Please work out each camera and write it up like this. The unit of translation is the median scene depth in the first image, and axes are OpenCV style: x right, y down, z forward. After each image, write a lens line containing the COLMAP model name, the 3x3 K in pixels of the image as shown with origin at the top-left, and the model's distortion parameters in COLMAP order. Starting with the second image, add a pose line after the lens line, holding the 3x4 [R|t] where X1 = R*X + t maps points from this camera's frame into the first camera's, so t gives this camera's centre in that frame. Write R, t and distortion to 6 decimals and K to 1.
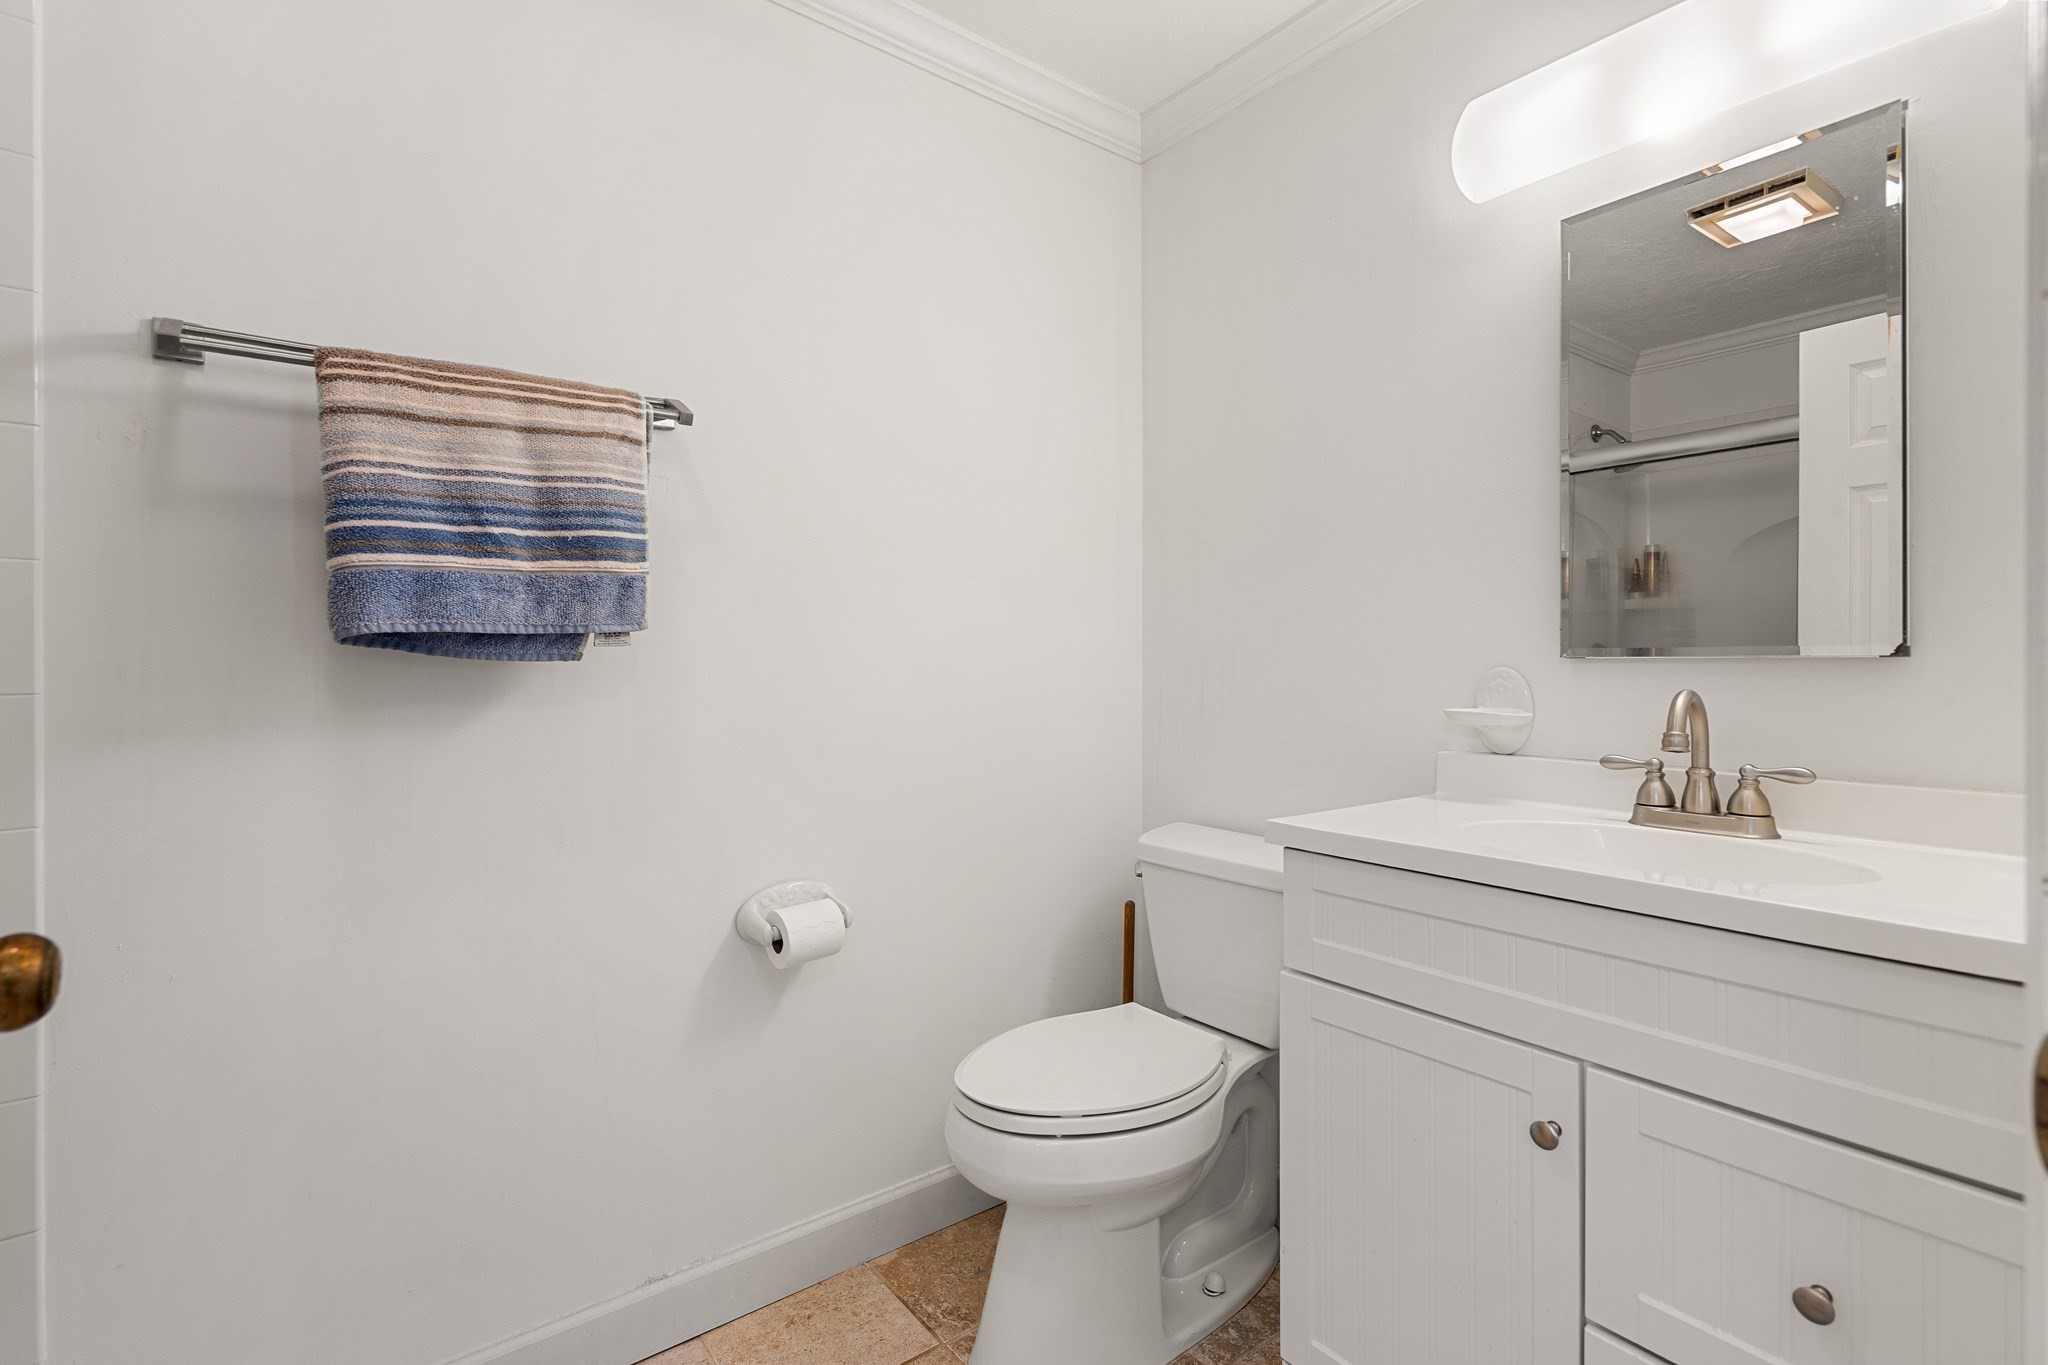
lens RADIAL K [[946.1, 0, 1022.8], [0, 946.1, 666.3], [0, 0, 1]] dist [-0.003679, 0.000184]
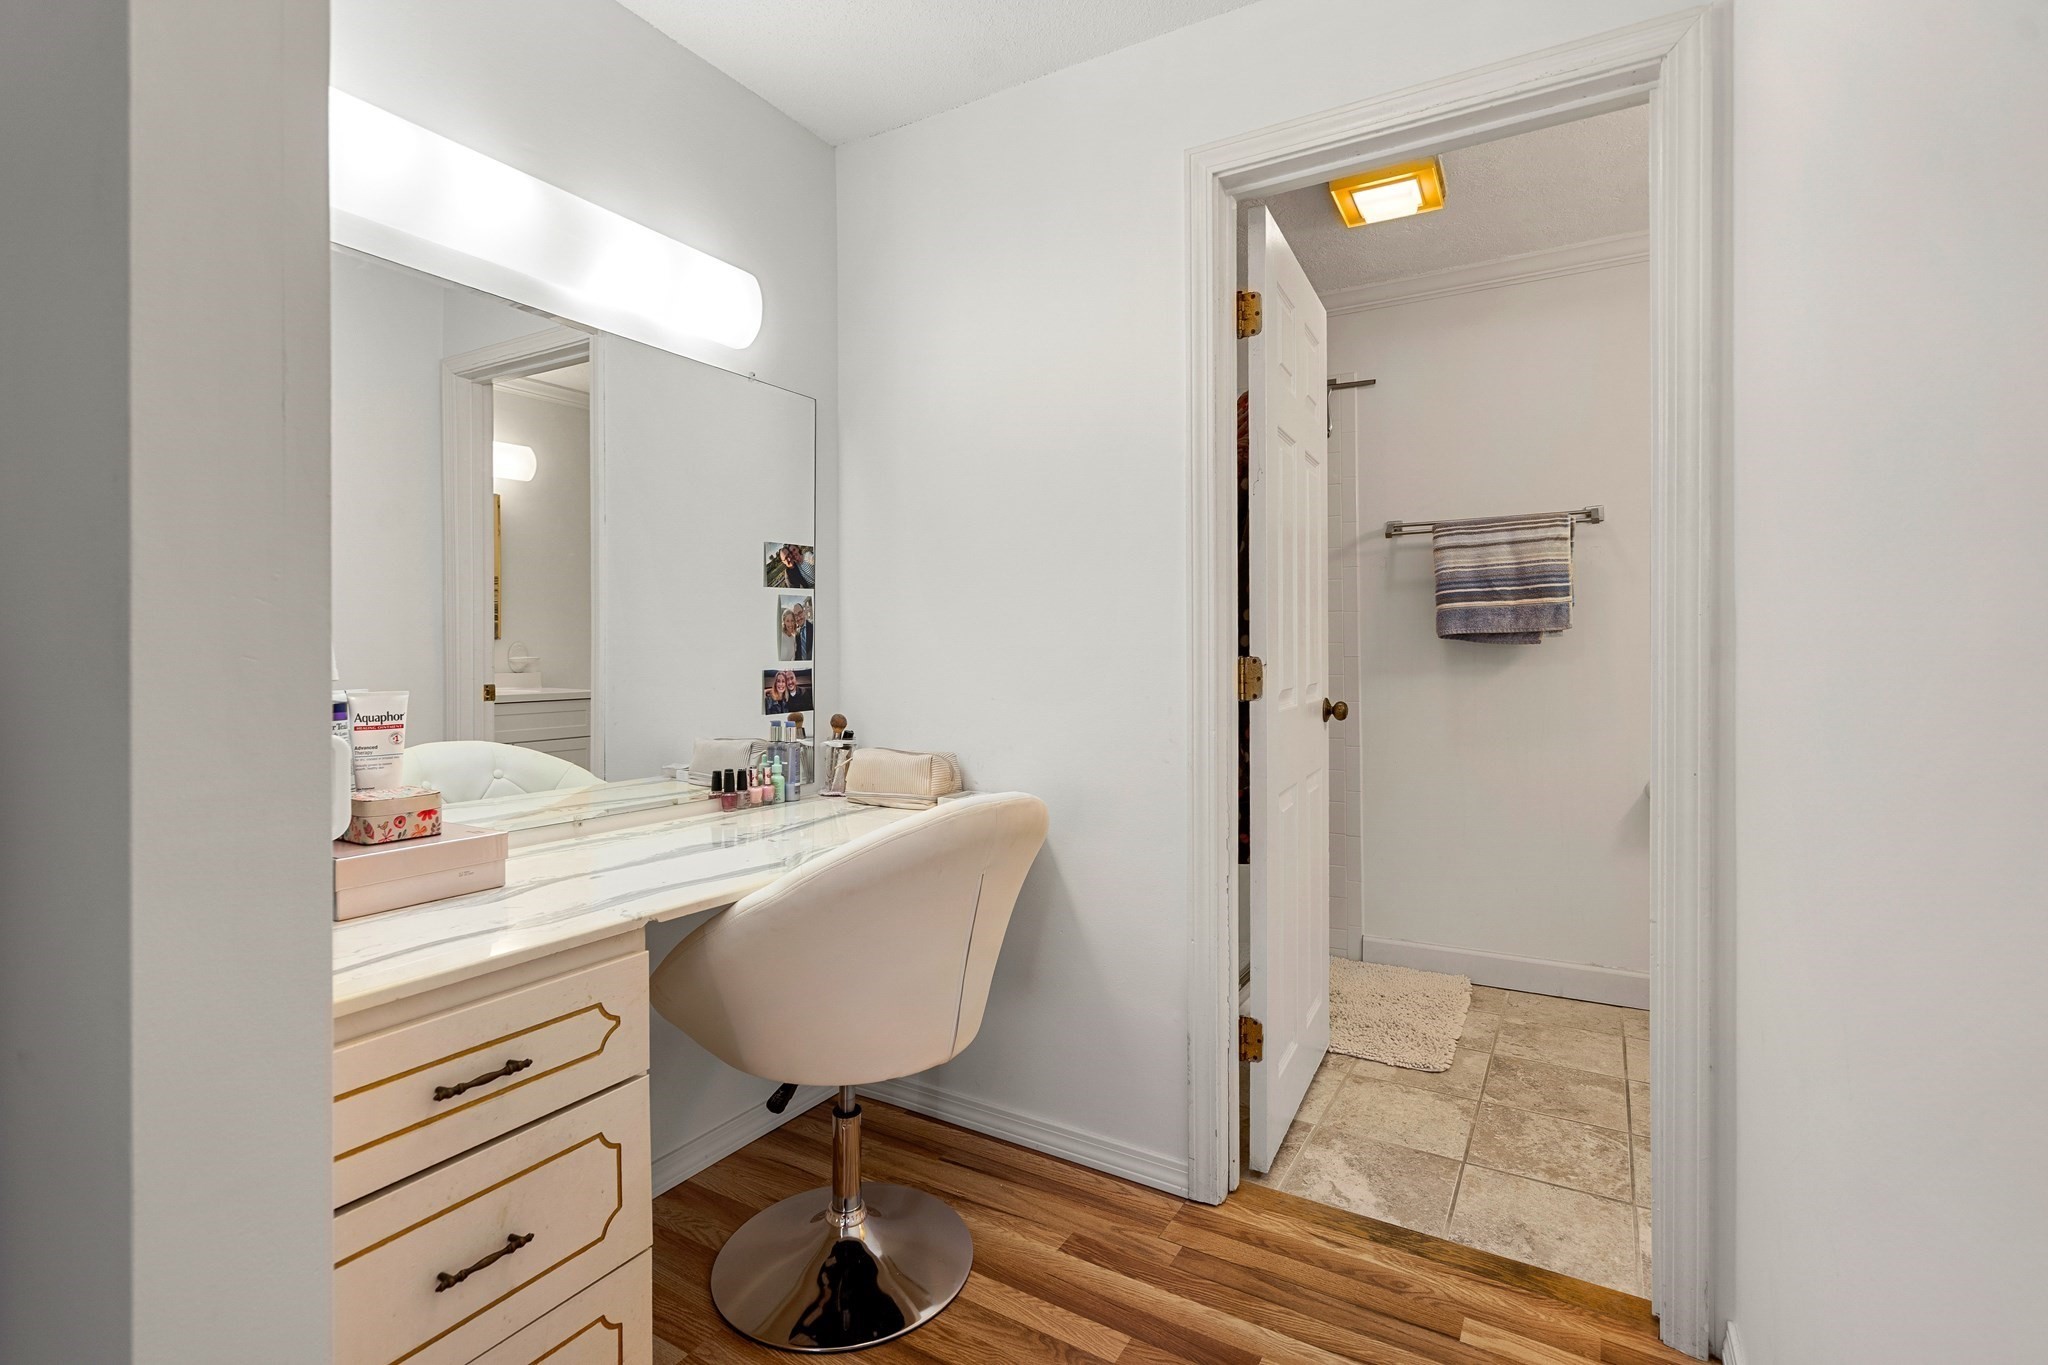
lens RADIAL K [[946.1, 0, 1022.8], [0, 946.1, 666.3], [0, 0, 1]] dist [-0.003679, 0.000184]
pose [[0.362330, 0.014838, -0.931932, 1.173522], [0.003909, 0.999840, 0.017439, 0.002252], [0.932042, -0.009961, 0.362214, -0.923608]]
